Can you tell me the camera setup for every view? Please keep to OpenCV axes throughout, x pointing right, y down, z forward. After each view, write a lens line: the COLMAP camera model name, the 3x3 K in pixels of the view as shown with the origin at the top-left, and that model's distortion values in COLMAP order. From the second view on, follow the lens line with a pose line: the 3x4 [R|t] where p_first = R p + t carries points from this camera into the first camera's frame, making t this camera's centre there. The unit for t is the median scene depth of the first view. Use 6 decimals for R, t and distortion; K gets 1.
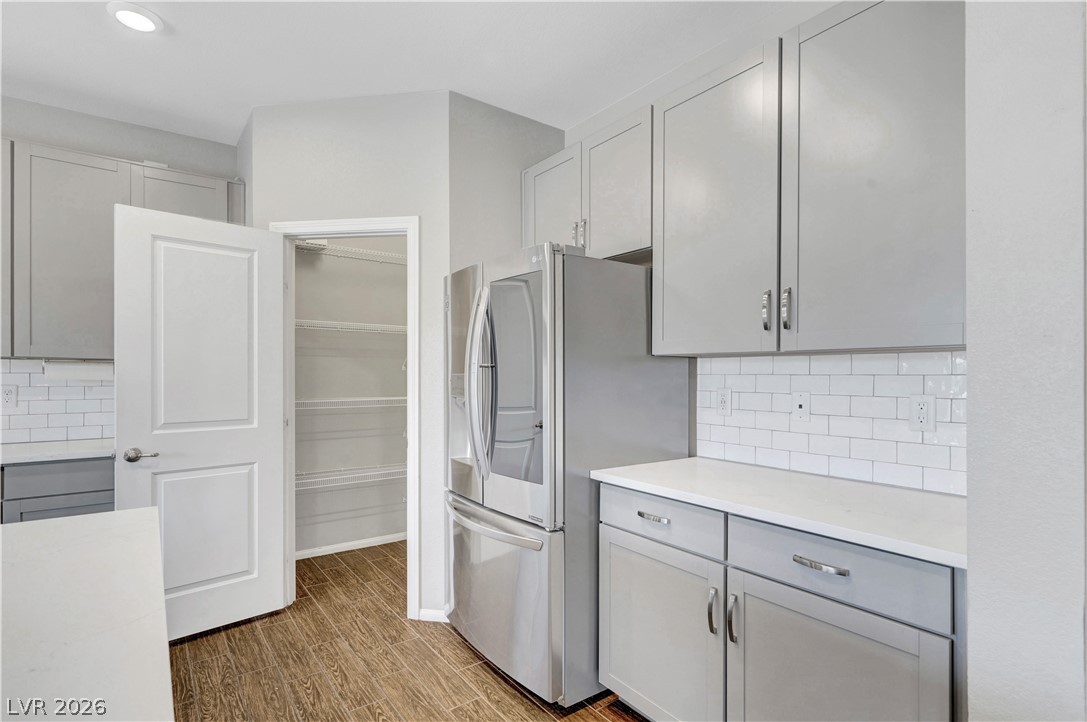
lens RADIAL K [[539.5, 0, 540.9], [0, 539.5, 371.3], [0, 0, 1]] dist [0.004671, 0.001098]
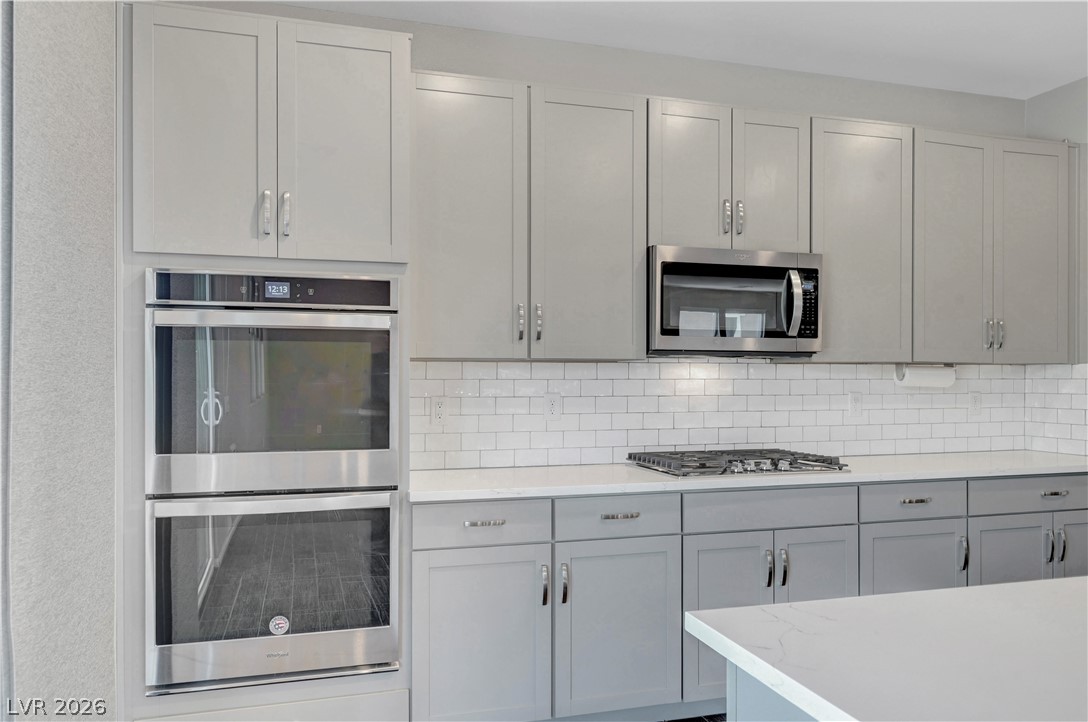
lens RADIAL K [[795.8, 0, 544.8], [0, 795.8, 378.5], [0, 0, 1]] dist [-0.006359, 0.000441]
pose [[0.941436, -0.000717, -0.337191, -1.409403], [-0.000067, 0.999997, -0.002314, 0.006330], [0.337192, 0.002201, 0.941433, -0.608074]]
